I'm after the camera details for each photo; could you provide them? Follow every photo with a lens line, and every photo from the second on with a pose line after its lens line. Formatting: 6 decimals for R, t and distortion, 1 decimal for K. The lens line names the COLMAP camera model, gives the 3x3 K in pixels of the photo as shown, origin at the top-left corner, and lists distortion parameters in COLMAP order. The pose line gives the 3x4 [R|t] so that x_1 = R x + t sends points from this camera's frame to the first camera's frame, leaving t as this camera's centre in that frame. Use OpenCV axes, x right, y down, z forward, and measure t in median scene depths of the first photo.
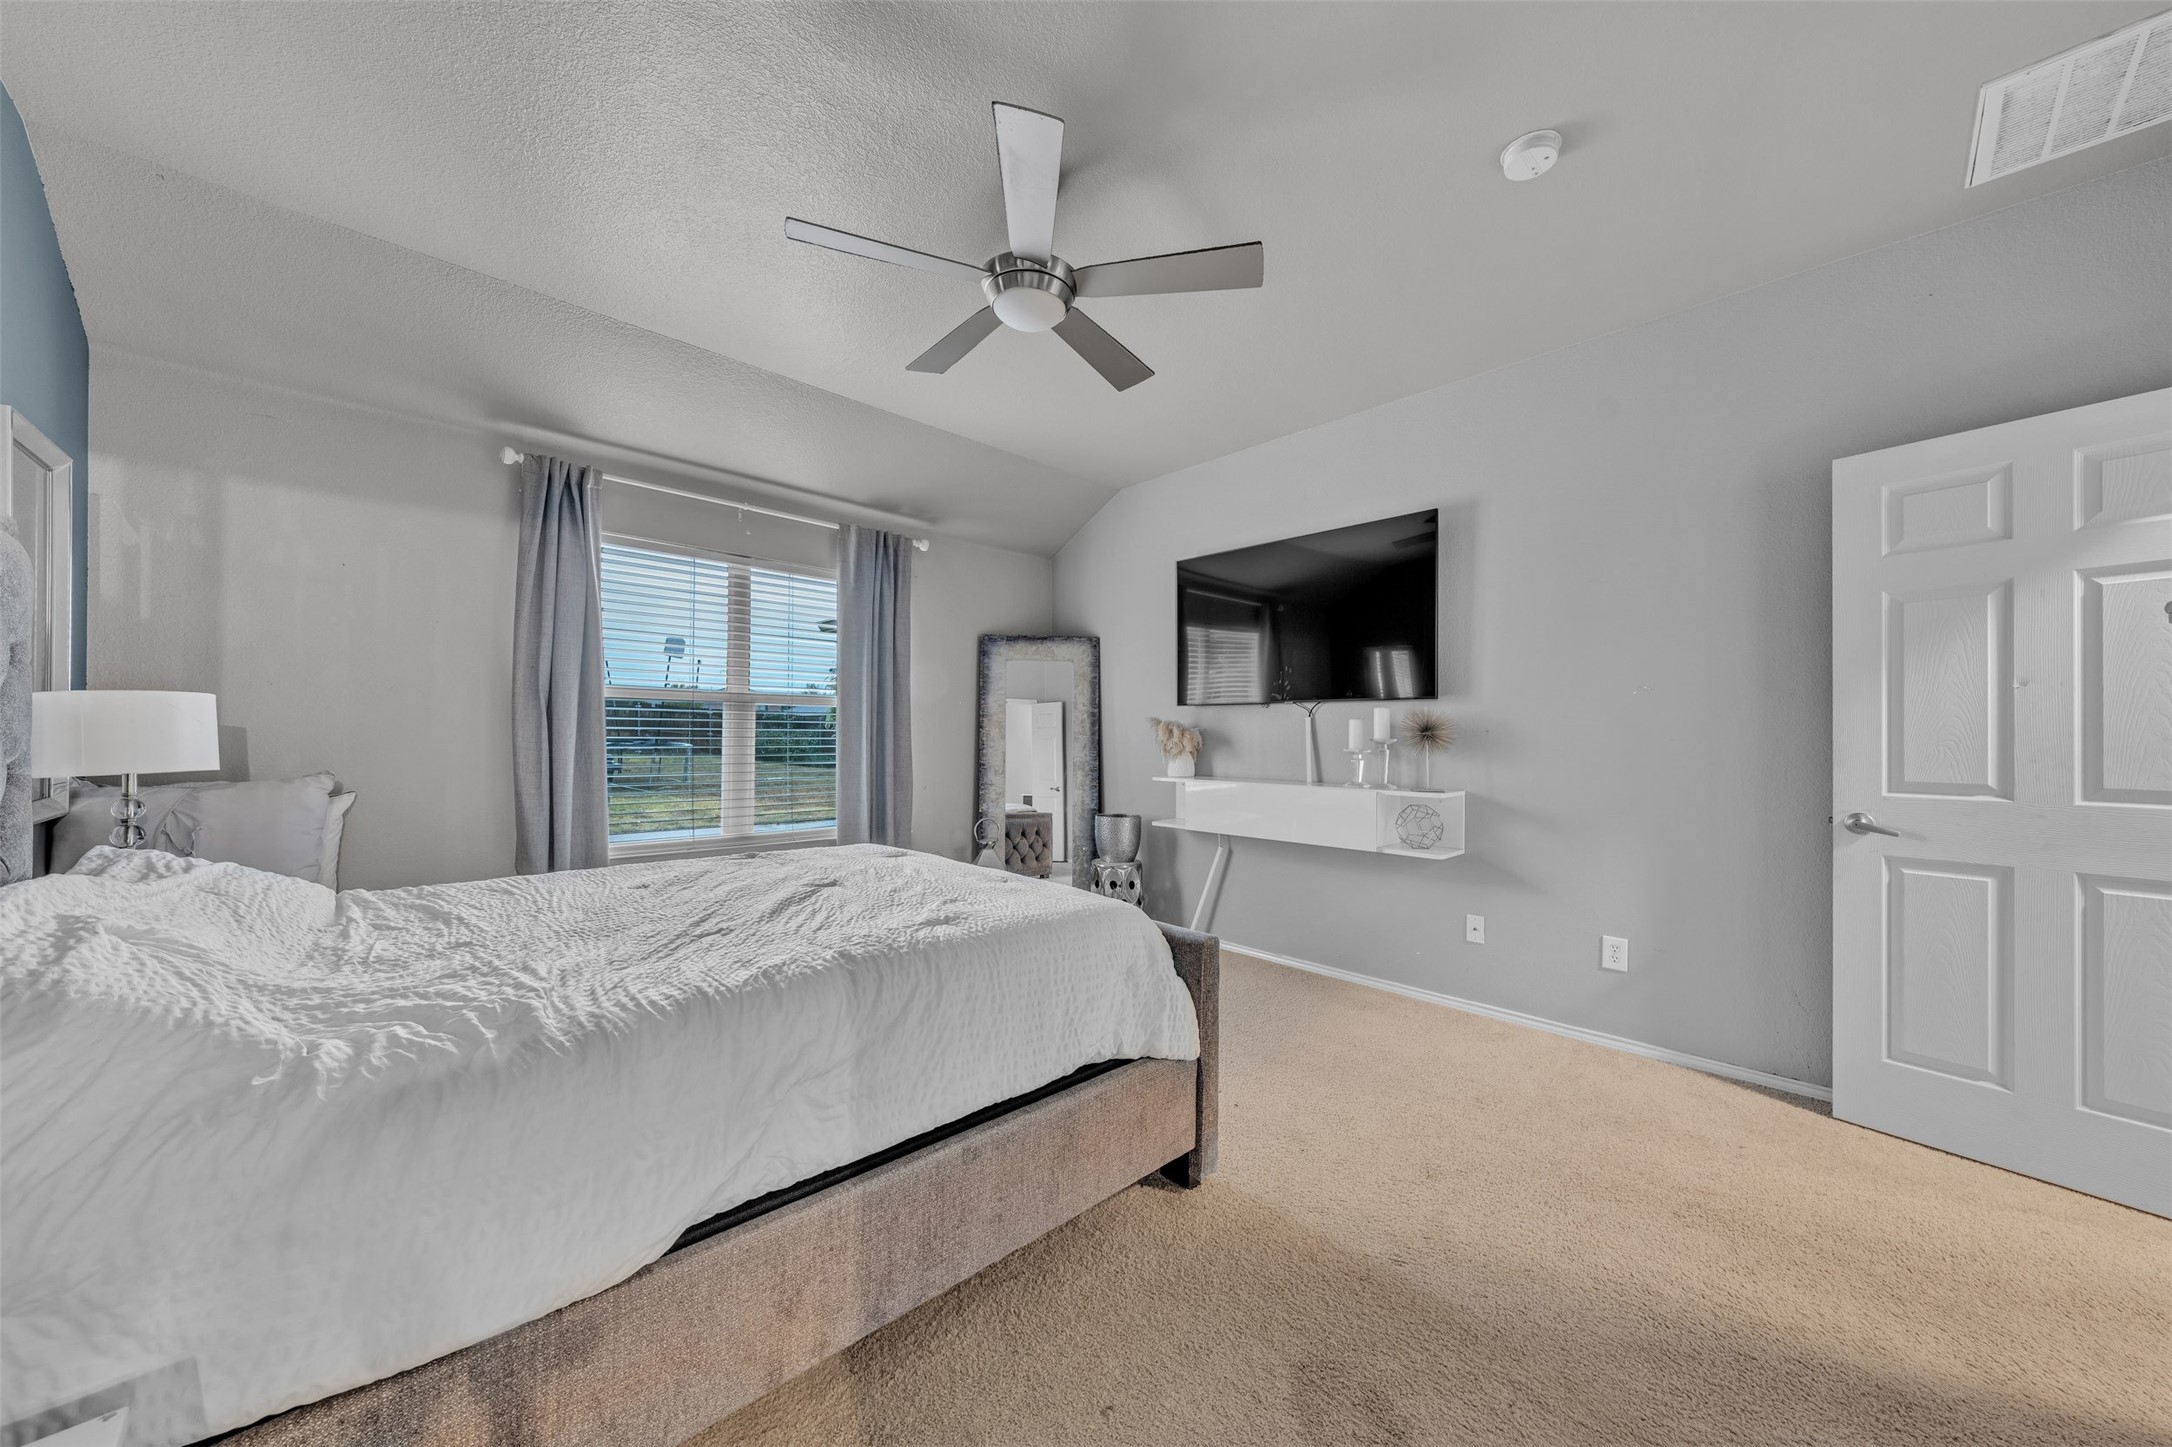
lens RADIAL K [[749.1, 0, 1101.2], [0, 749.1, 724.1], [0, 0, 1]] dist [0.000496, -0.000053]
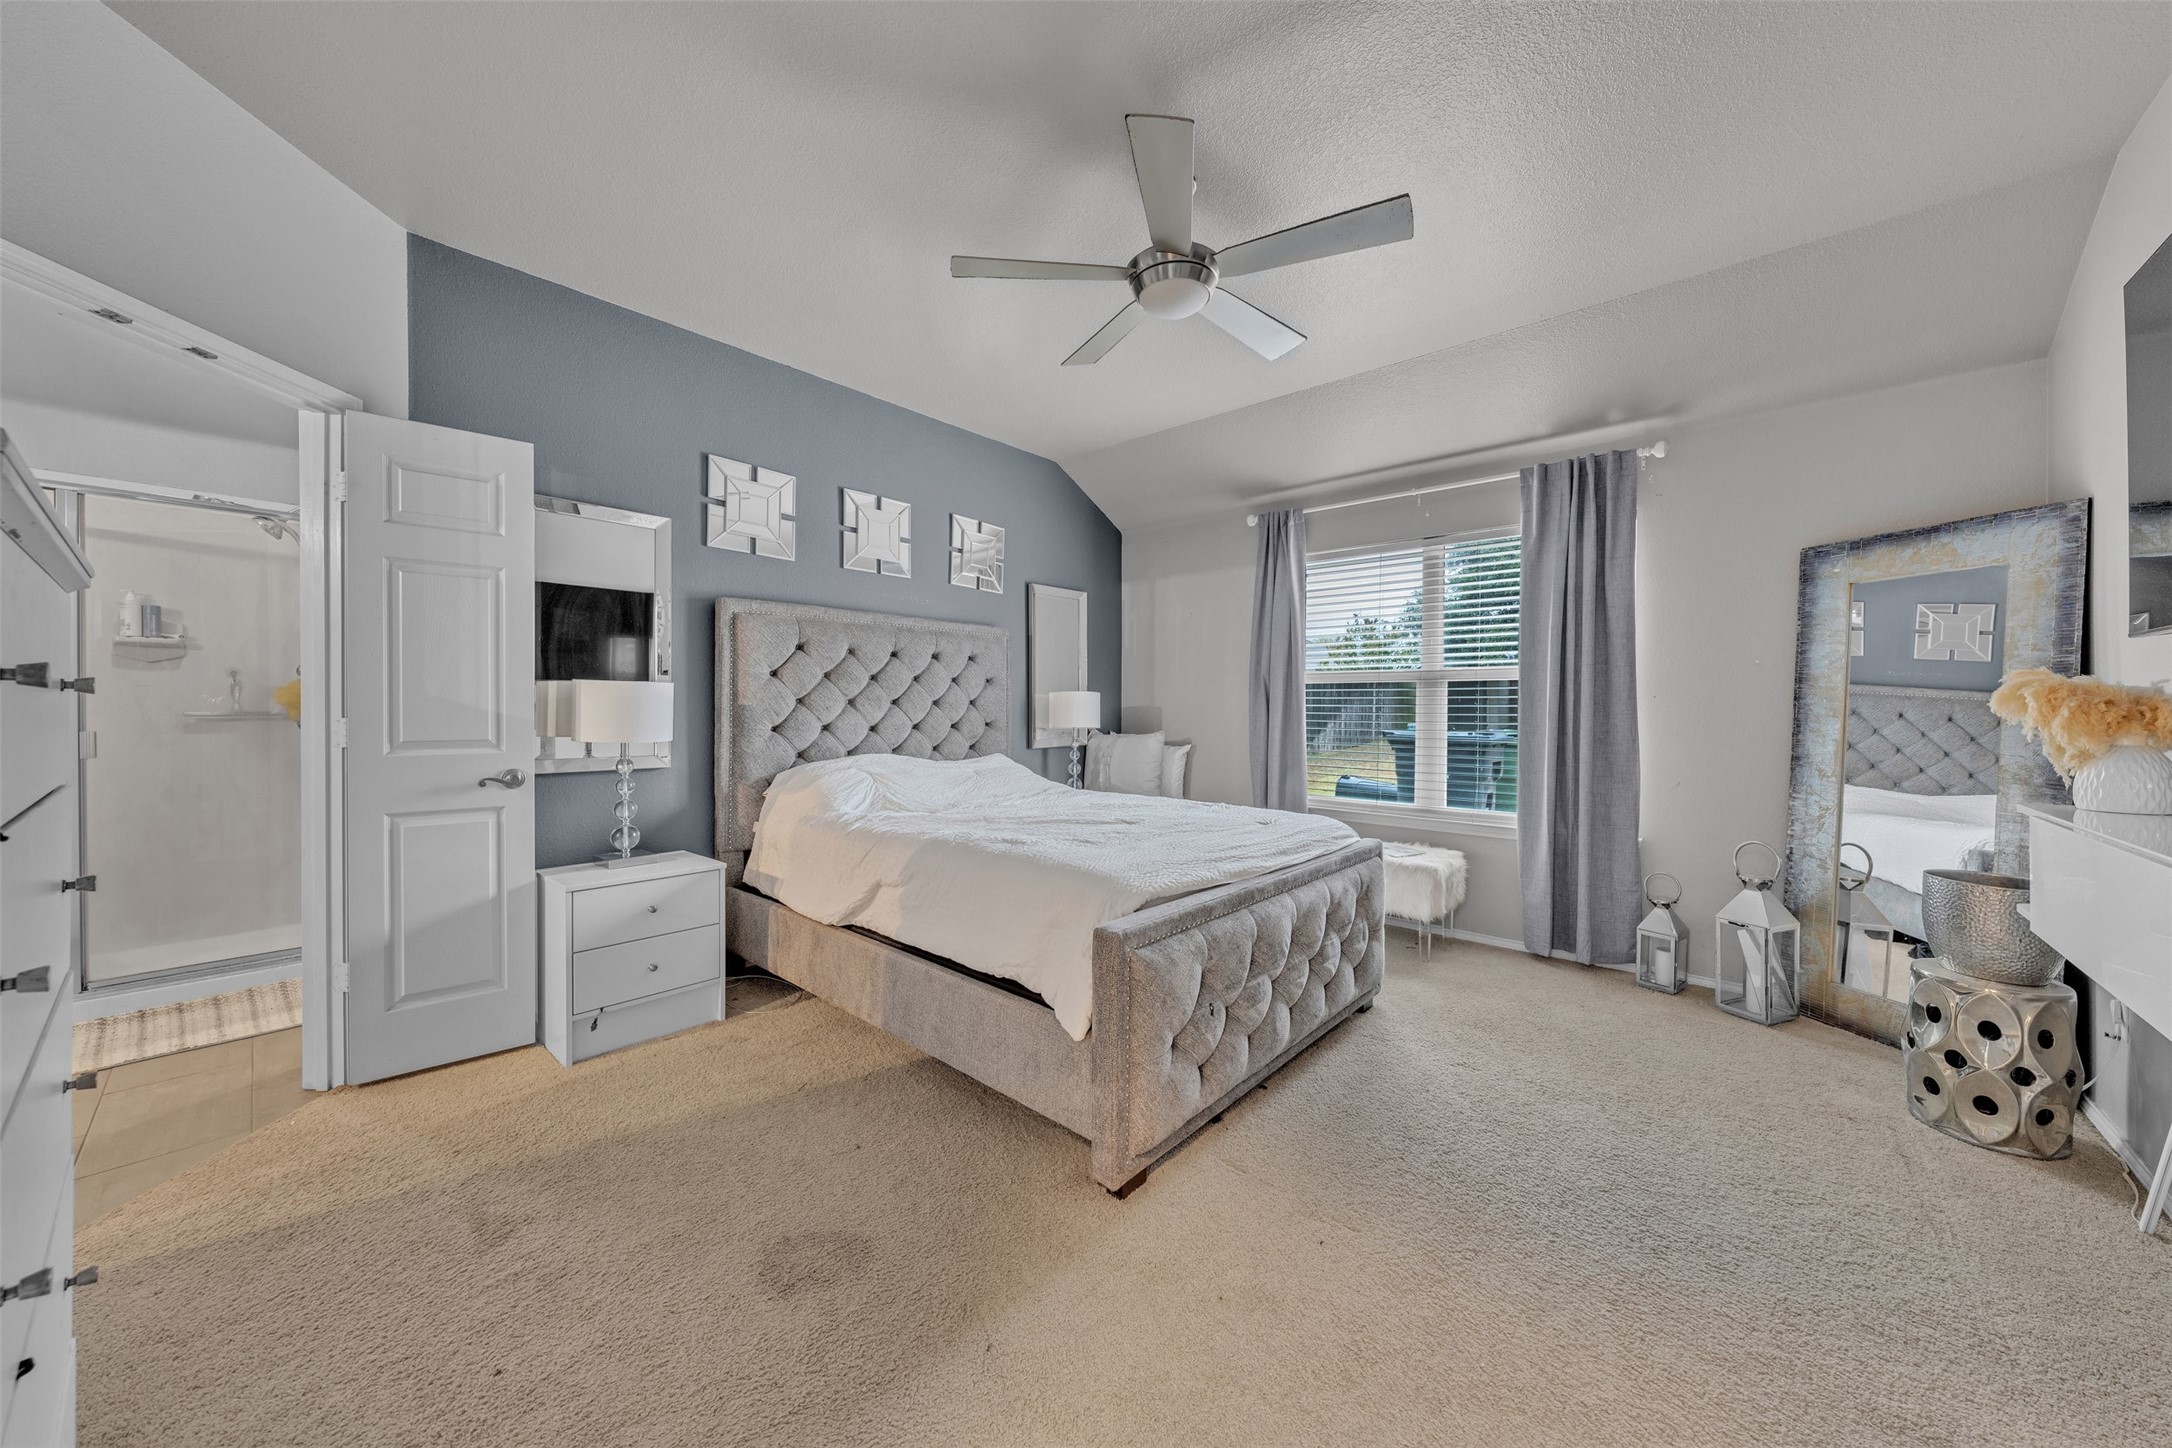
lens RADIAL K [[749.1, 0, 1100.6], [0, 749.1, 727.0], [0, 0, 1]] dist [0.000496, -0.000053]
pose [[0.084044, 0.014859, -0.996351, 0.597802], [0.006919, 0.999856, 0.015494, 0.019550], [0.996438, -0.008196, 0.083929, 0.536608]]
